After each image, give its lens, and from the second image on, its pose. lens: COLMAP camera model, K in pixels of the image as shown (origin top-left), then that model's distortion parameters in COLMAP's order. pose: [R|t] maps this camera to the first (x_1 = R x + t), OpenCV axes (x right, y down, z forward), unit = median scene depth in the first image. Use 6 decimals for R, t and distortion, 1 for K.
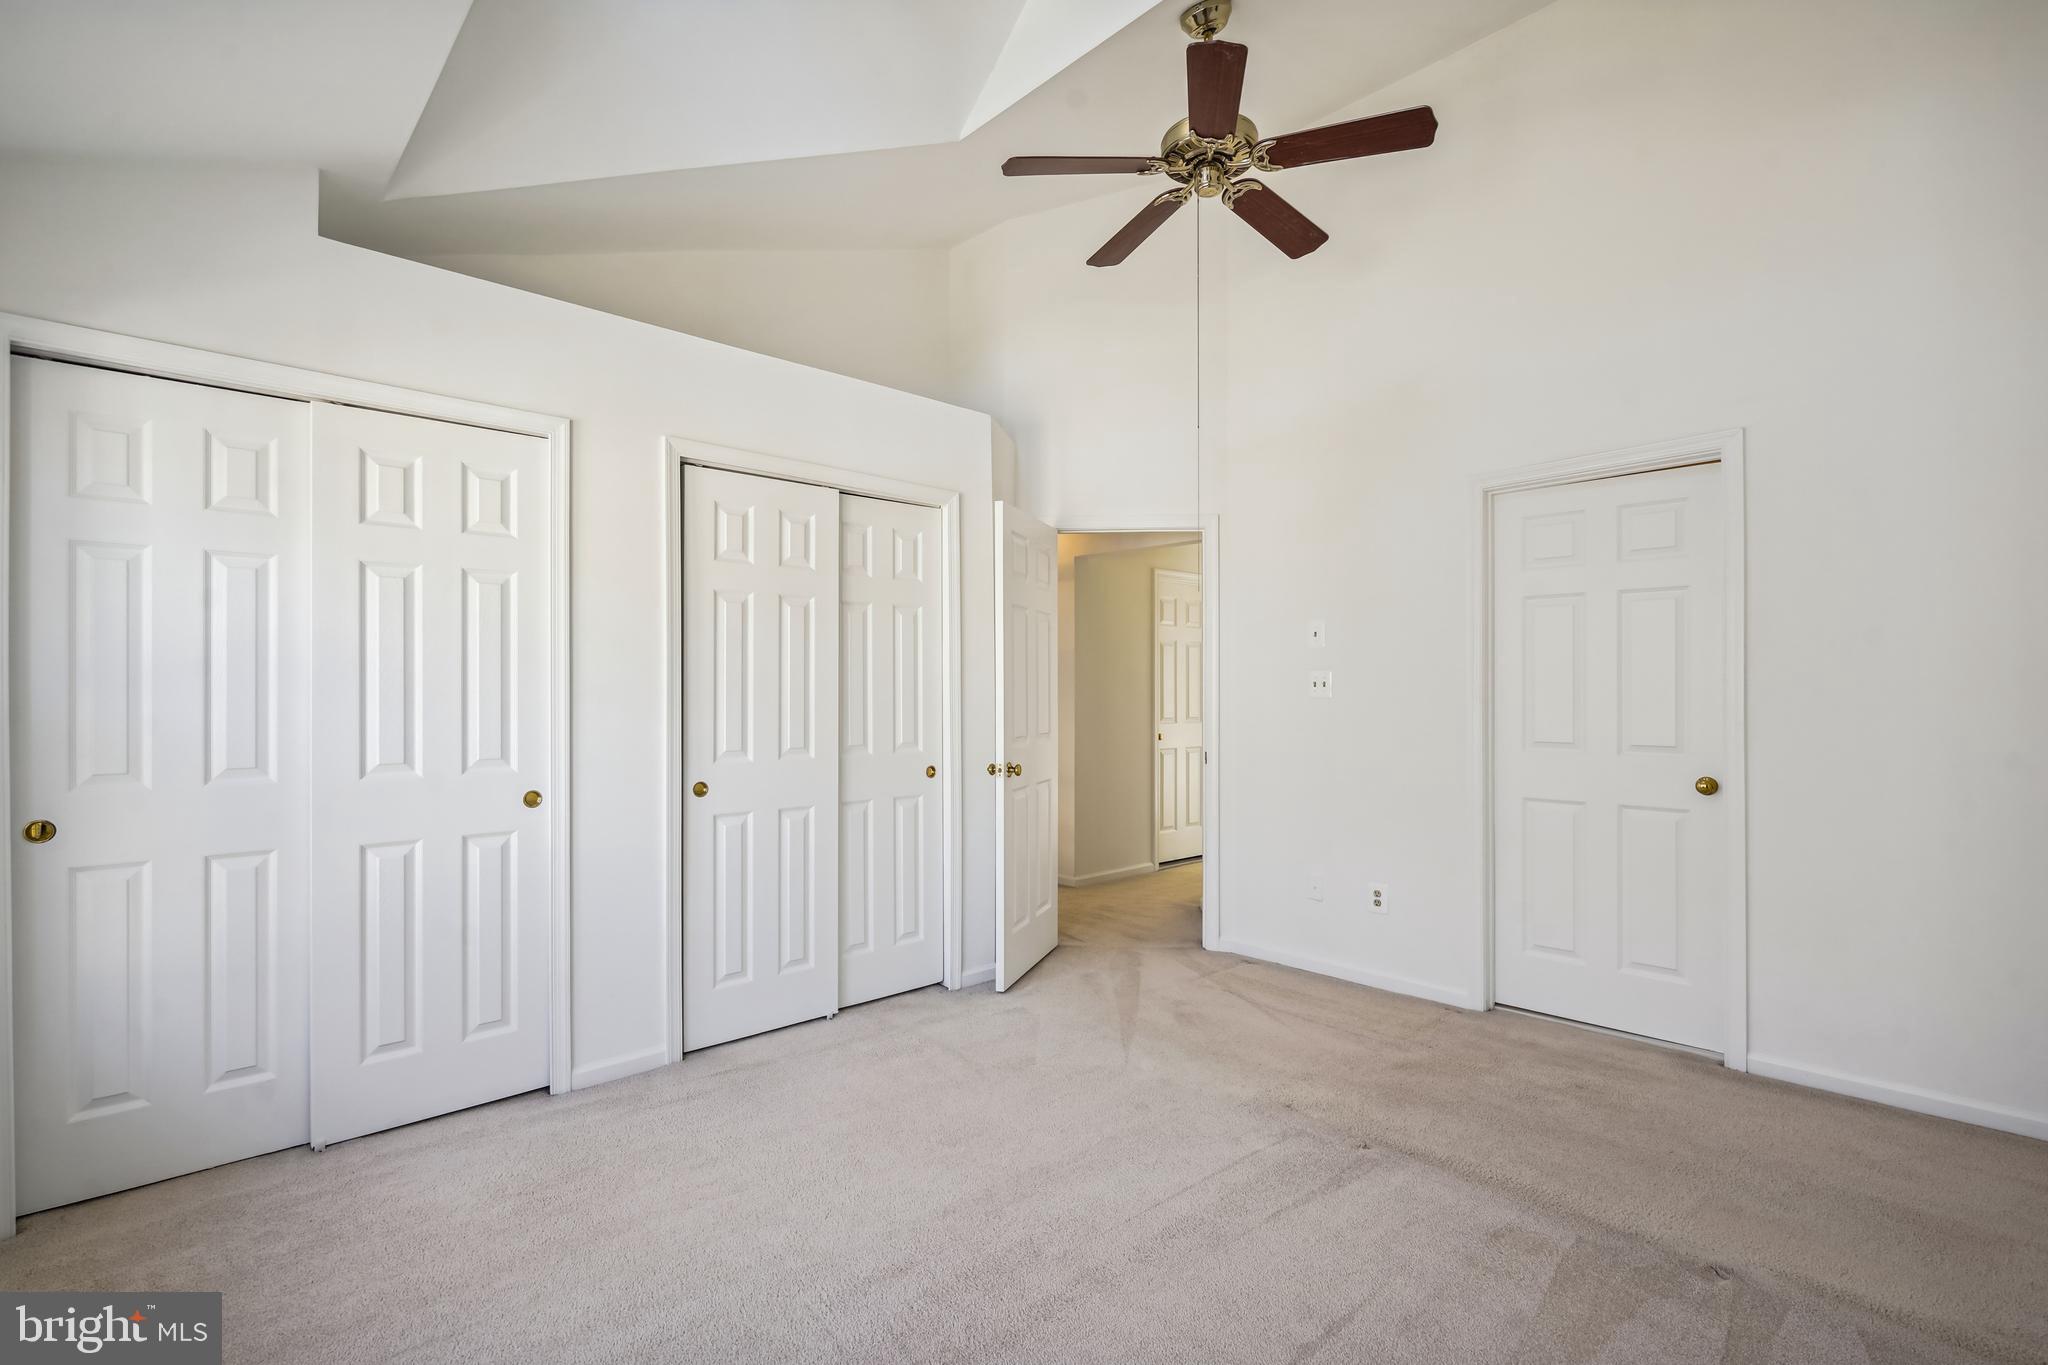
lens RADIAL K [[945.7, 0, 1036.4], [0, 945.7, 678.9], [0, 0, 1]] dist [-0.001016, -0.000527]
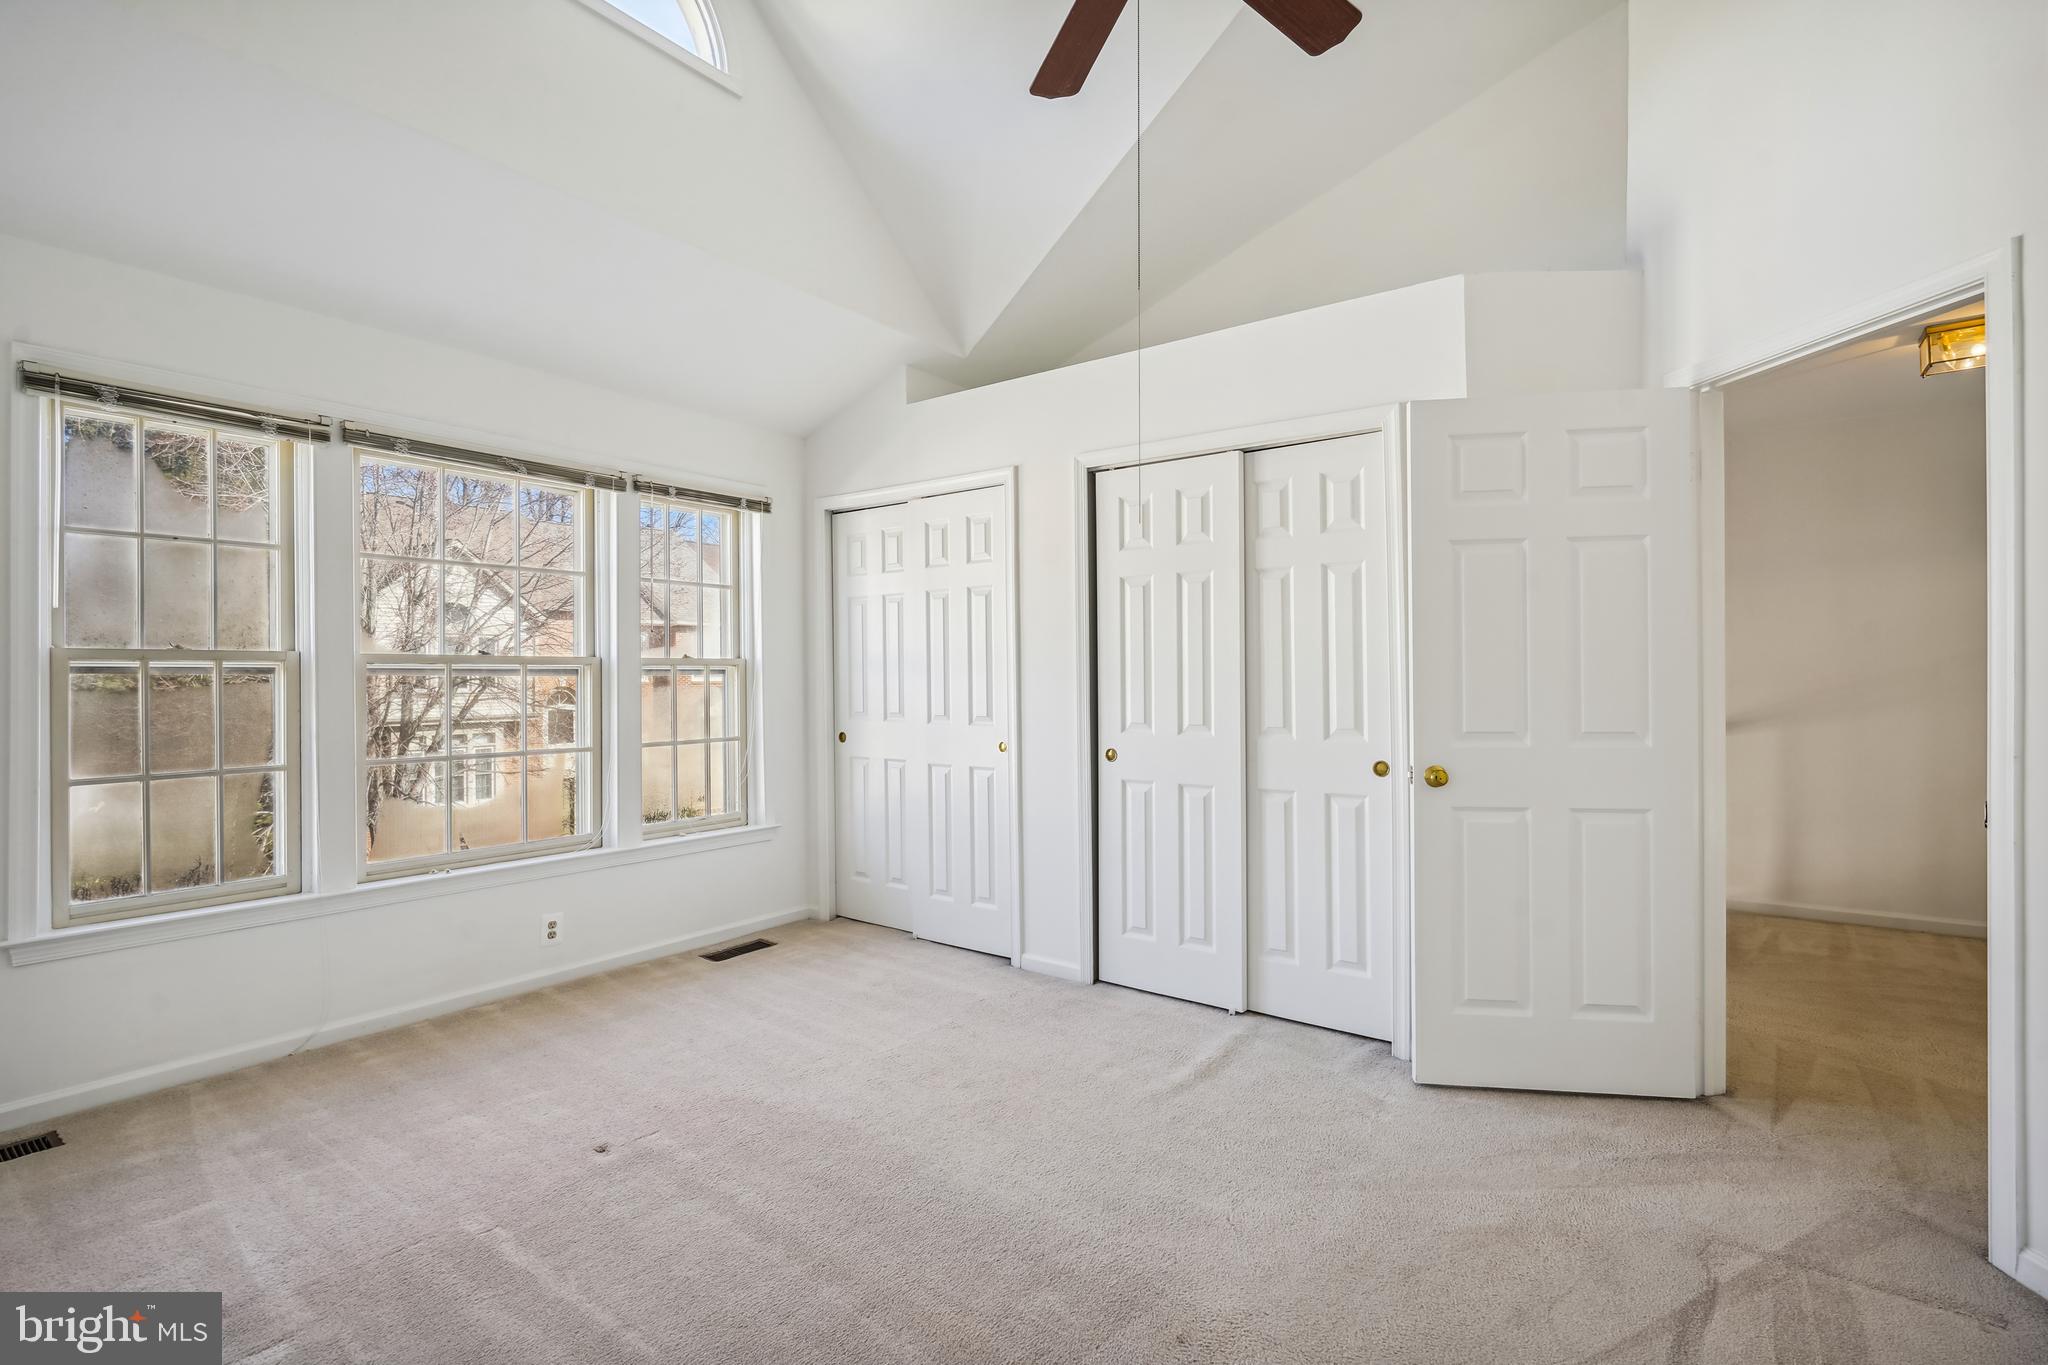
lens RADIAL K [[945.7, 0, 1036.4], [0, 945.7, 678.9], [0, 0, 1]] dist [-0.001016, -0.000527]
pose [[0.177554, 0.005634, -0.984095, 0.668094], [0.020570, 0.999744, 0.009435, 0.010860], [0.983896, -0.021918, 0.177393, 0.638516]]
